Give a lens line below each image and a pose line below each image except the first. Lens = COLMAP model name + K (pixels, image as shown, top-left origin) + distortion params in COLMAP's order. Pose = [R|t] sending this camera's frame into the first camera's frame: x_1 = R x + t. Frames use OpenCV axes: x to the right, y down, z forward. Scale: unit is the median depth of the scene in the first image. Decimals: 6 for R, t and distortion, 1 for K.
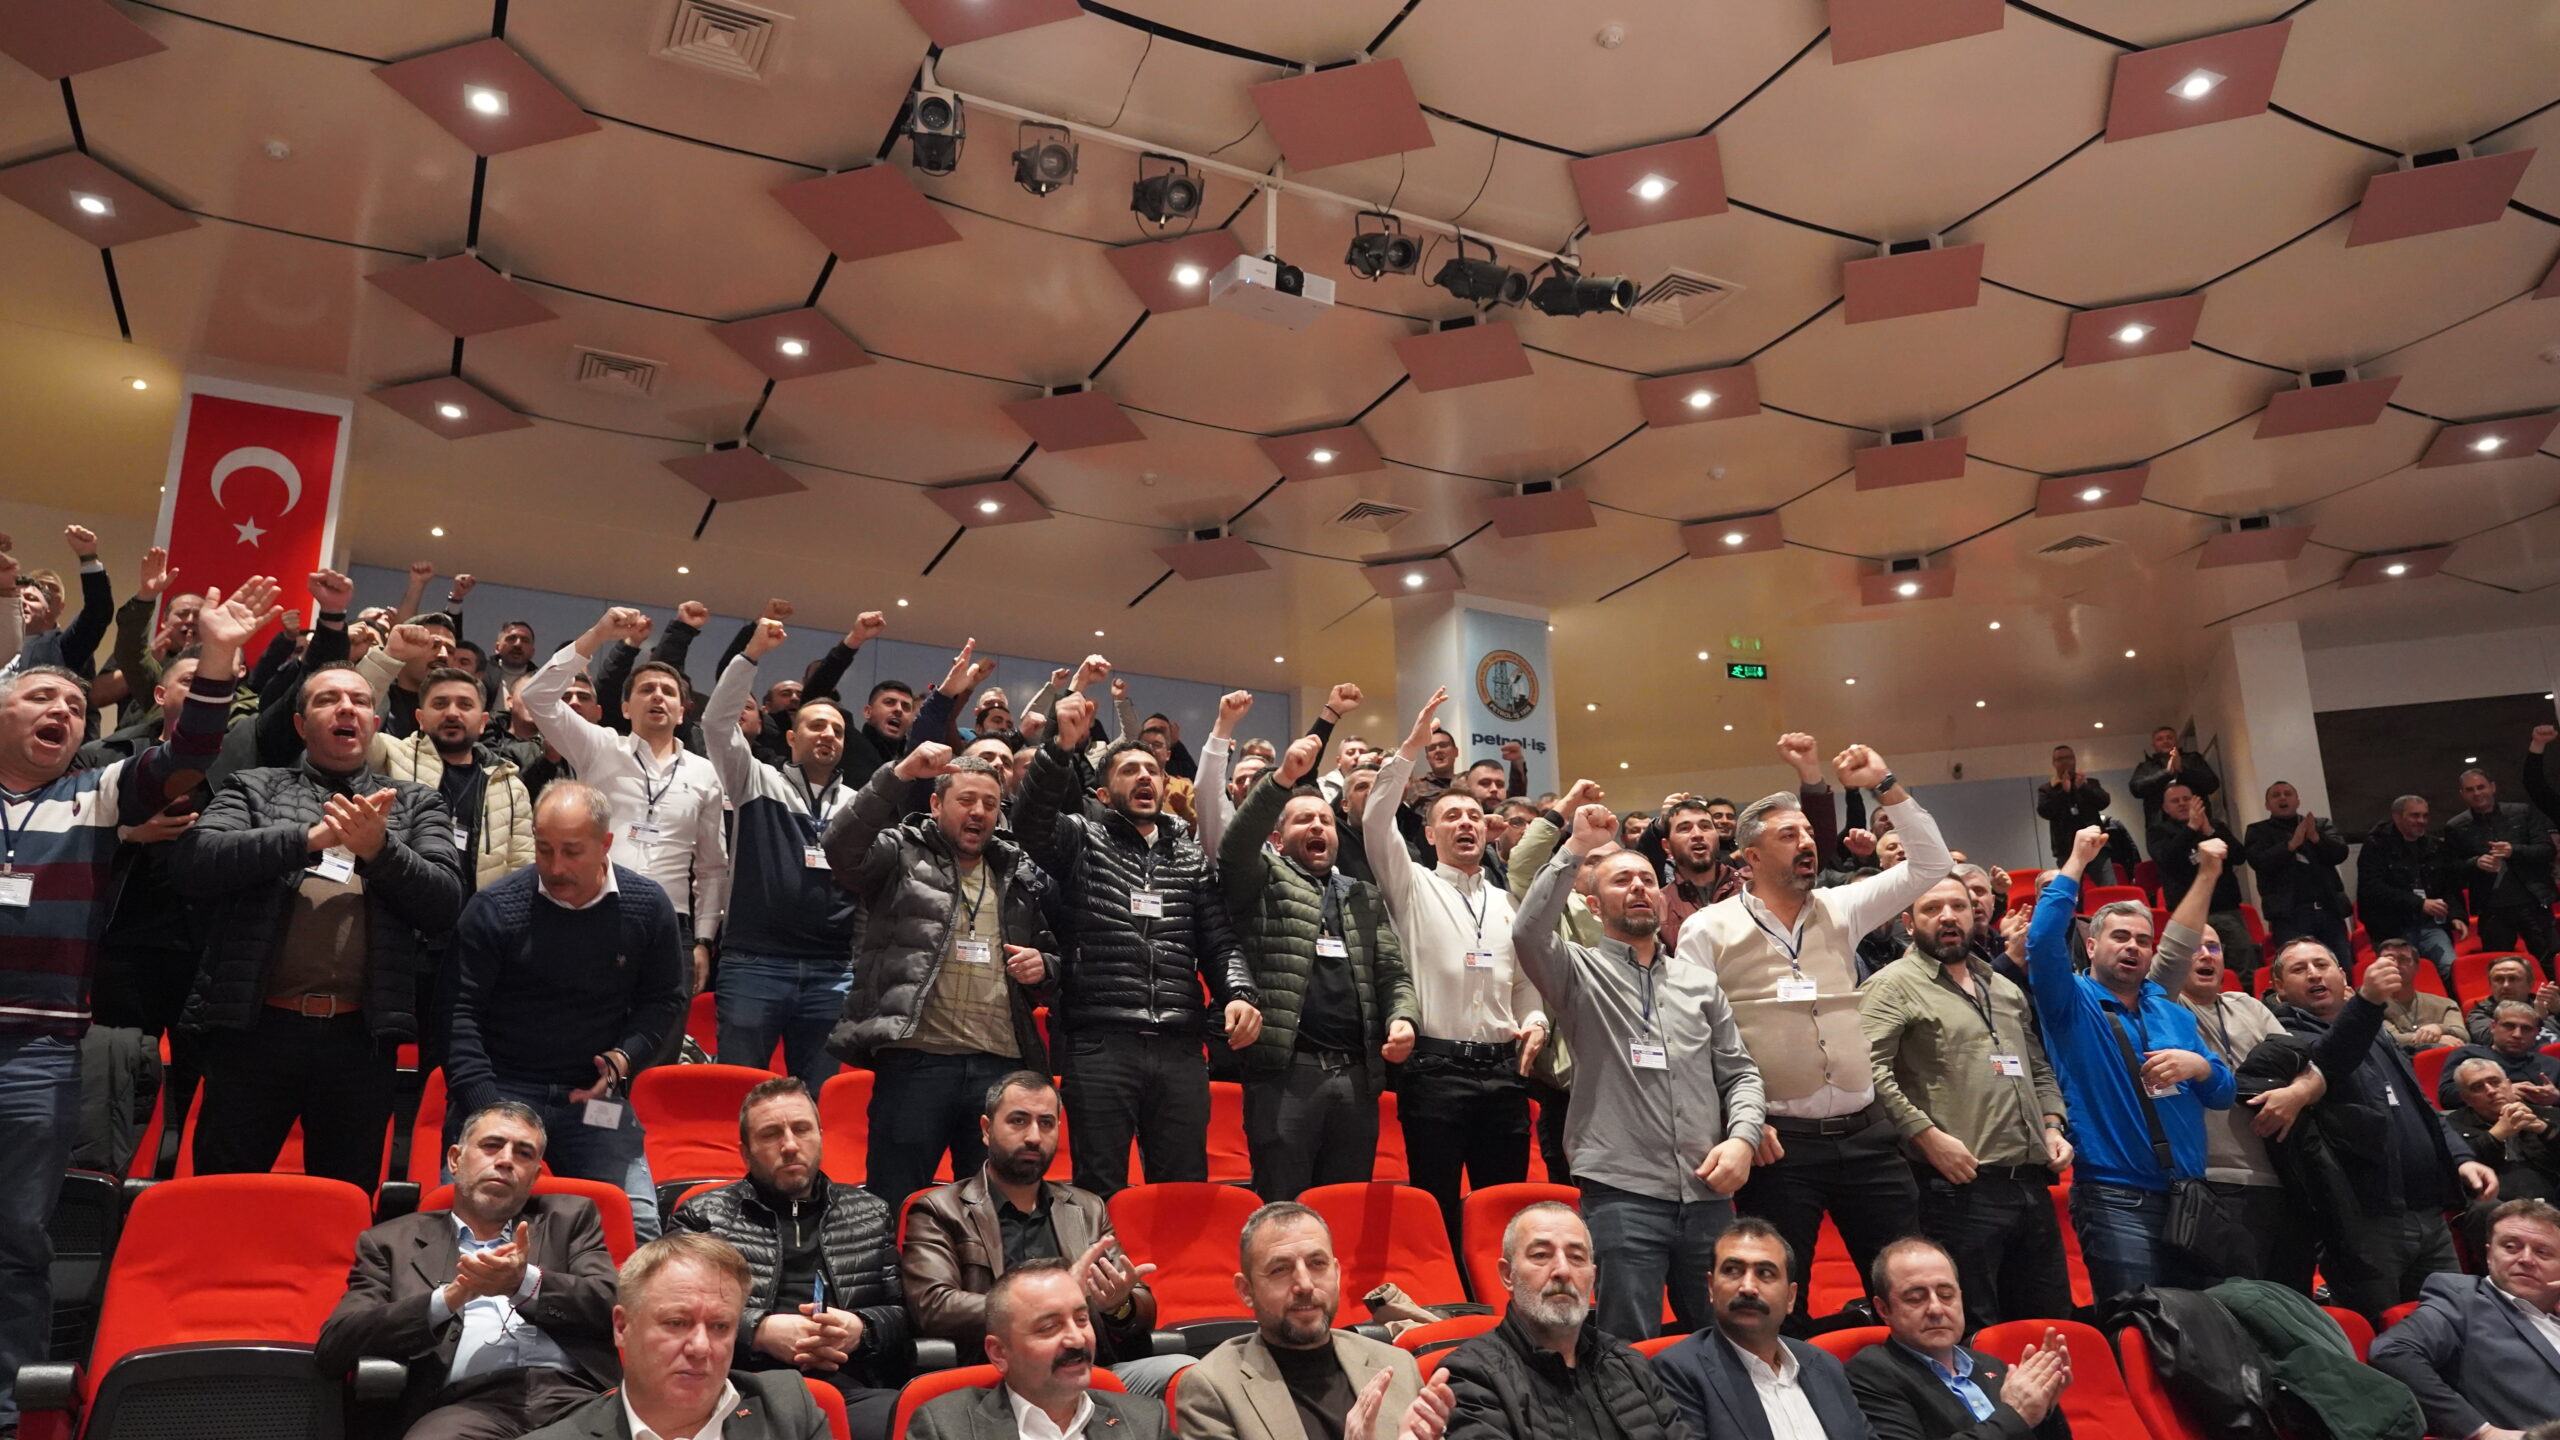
lens RADIAL K [[1820.6, 0, 1303.6], [0, 1820.6, 709.7], [0, 0, 1]] dist [-0.001990, 0.006408]
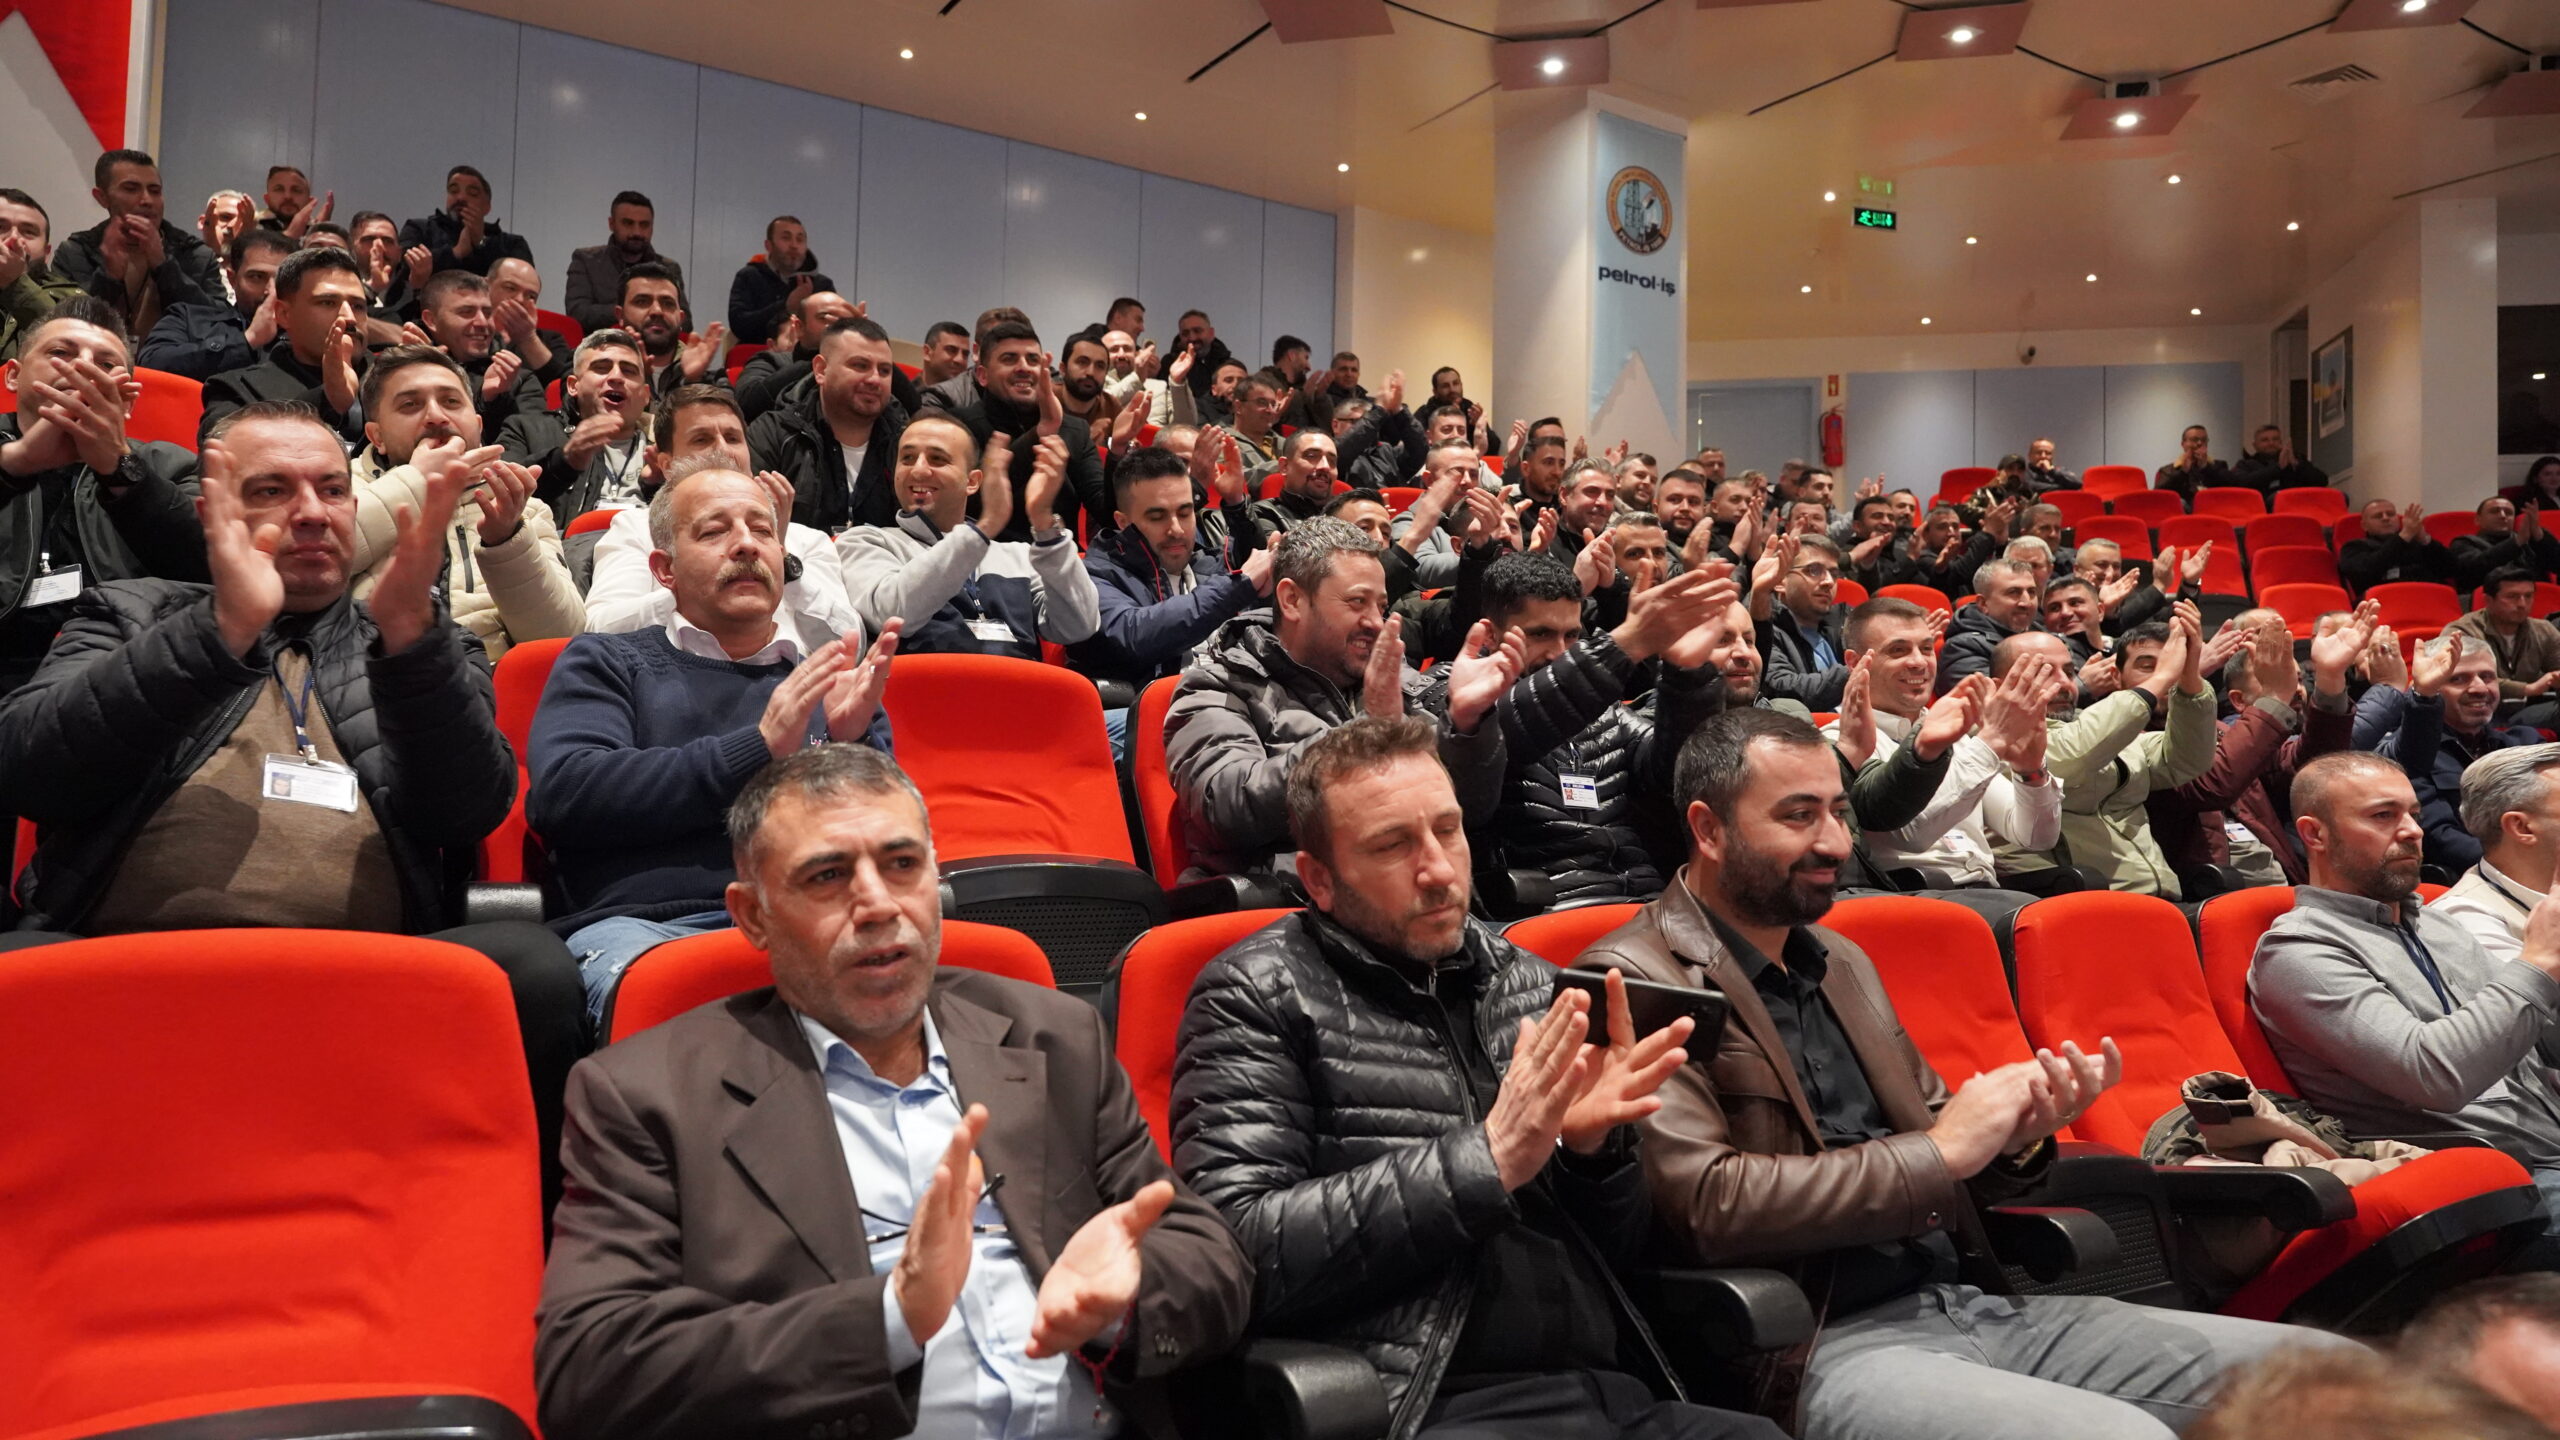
lens RADIAL K [[1726.7, 0, 1280.0], [0, 1726.7, 720.0], [0, 0, 1]] dist [0.002128, -0.004018]
pose [[0.995492, 0.039387, 0.086281, -0.123392], [-0.059285, 0.968486, 0.241910, 0.034464], [-0.074034, -0.245935, 0.966455, 0.204065]]
